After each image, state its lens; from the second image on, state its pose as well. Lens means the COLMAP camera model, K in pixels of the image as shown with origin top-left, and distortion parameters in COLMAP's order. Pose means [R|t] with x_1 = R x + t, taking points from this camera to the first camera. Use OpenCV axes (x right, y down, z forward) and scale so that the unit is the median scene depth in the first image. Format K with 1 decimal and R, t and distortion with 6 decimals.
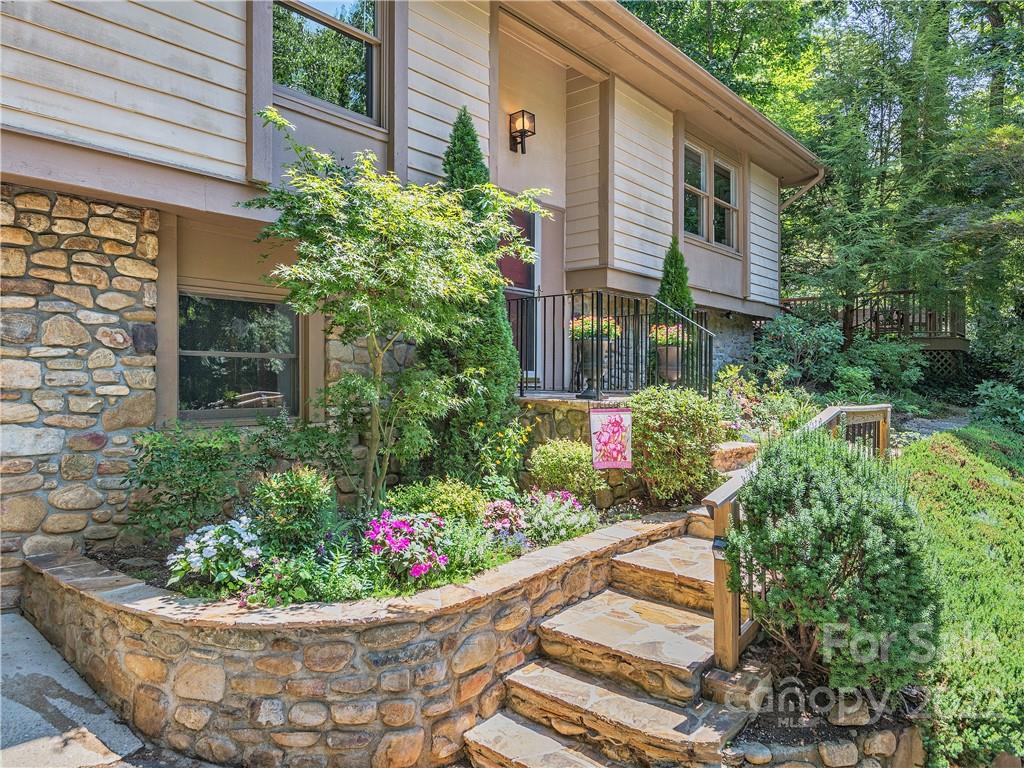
lens RADIAL K [[628.4, 0, 512.0], [0, 628.4, 384.0], [0, 0, 1]] dist [0.035180, -0.039451]
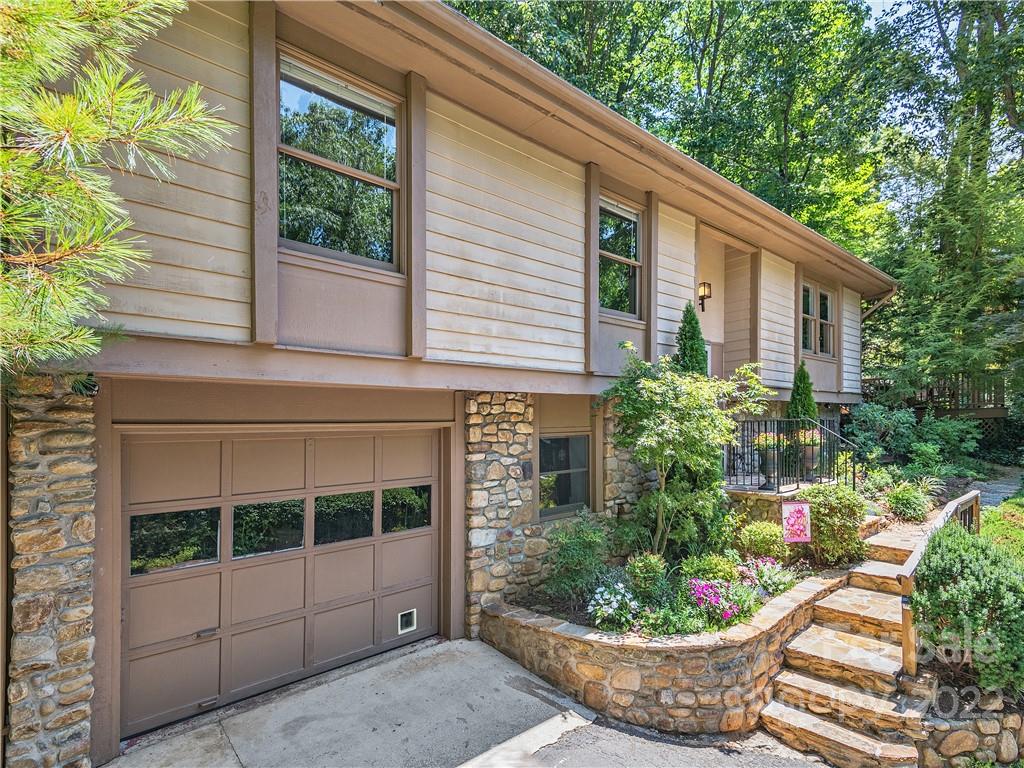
lens RADIAL K [[592.9, 0, 514.7], [0, 592.9, 412.6], [0, 0, 1]] dist [0.068708, -0.029436]
pose [[0.999793, -0.012838, -0.015805, -0.649228], [0.013006, 0.999860, 0.010552, -0.262585], [0.015667, -0.010756, 0.999819, -0.596810]]
